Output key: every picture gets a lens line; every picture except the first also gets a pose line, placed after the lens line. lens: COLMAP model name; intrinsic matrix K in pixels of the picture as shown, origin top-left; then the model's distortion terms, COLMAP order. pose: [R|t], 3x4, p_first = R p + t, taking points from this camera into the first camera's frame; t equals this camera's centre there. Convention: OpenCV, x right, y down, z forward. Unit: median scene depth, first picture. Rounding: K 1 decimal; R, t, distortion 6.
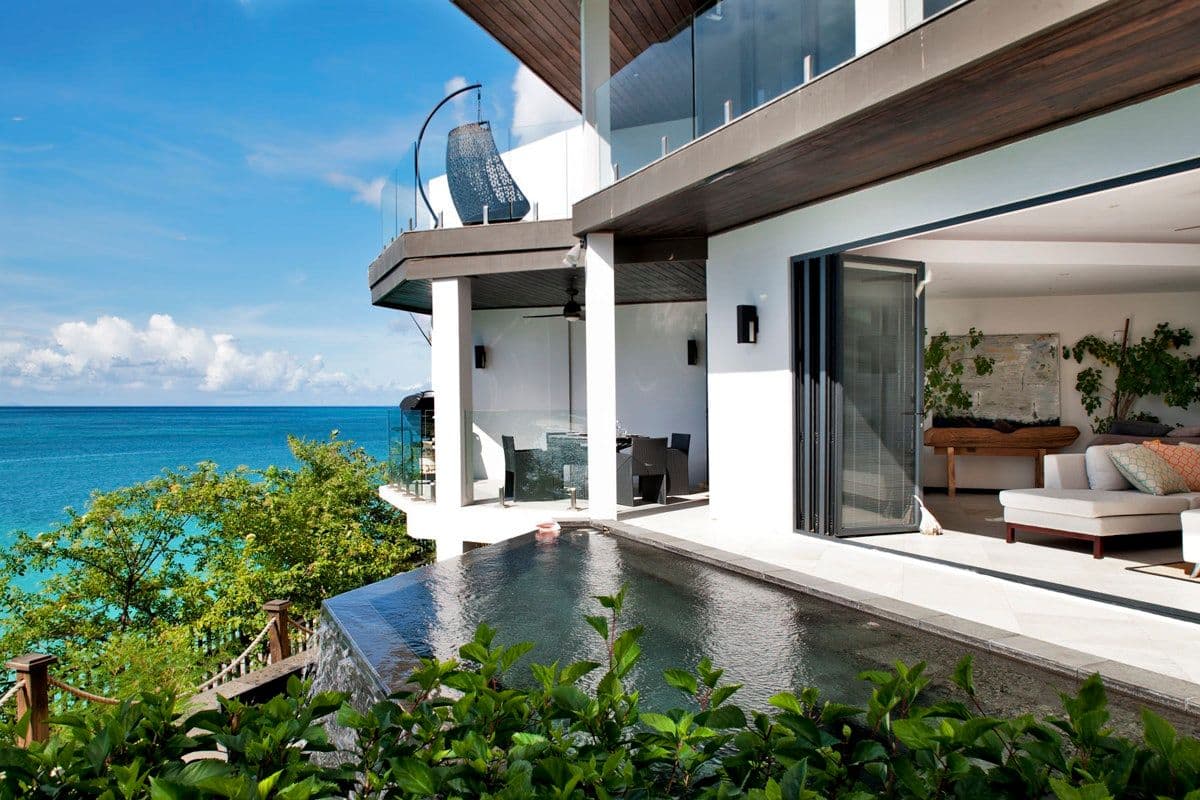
lens RADIAL K [[905.2, 0, 600.0], [0, 905.2, 400.0], [0, 0, 1]] dist [-0.005100, -0.001205]
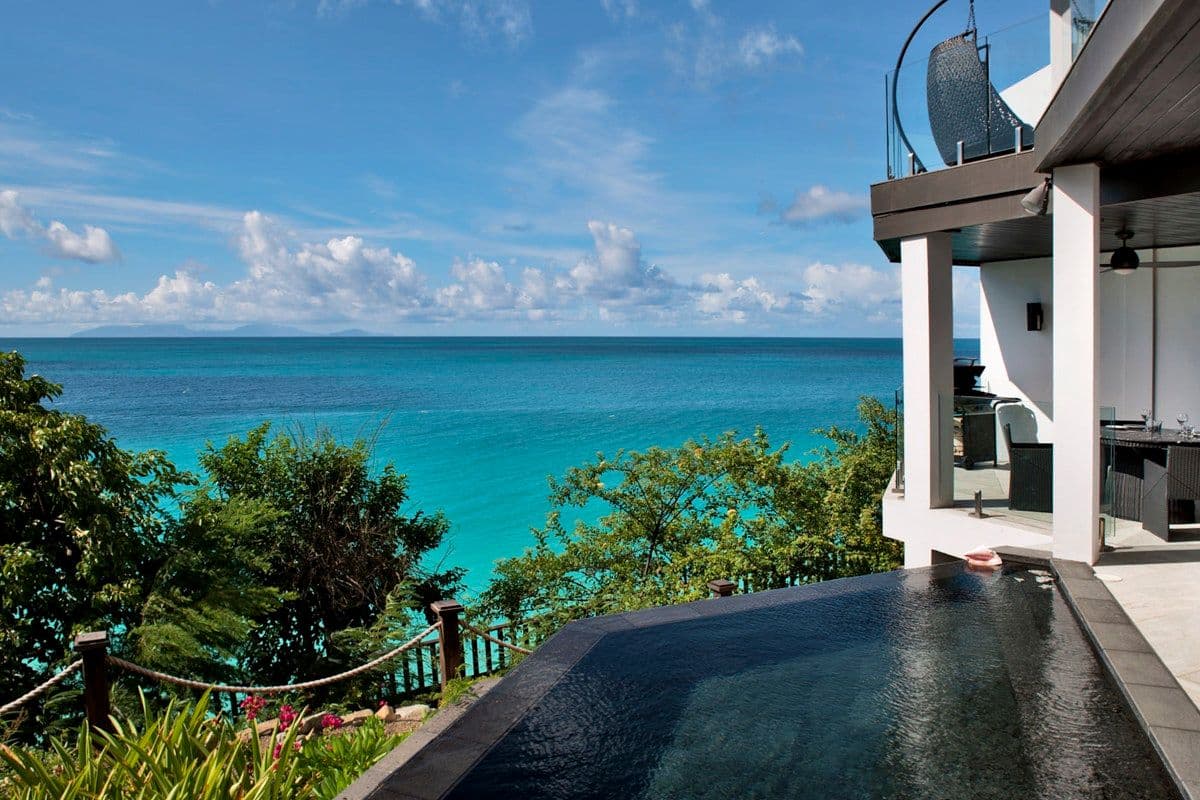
lens RADIAL K [[905.2, 0, 600.0], [0, 905.2, 400.0], [0, 0, 1]] dist [-0.005100, -0.001205]
pose [[0.722391, 0.055949, -0.689217, 0.201061], [-0.002962, 0.996963, 0.077826, -0.047388], [0.691478, -0.054180, 0.720363, 0.191056]]
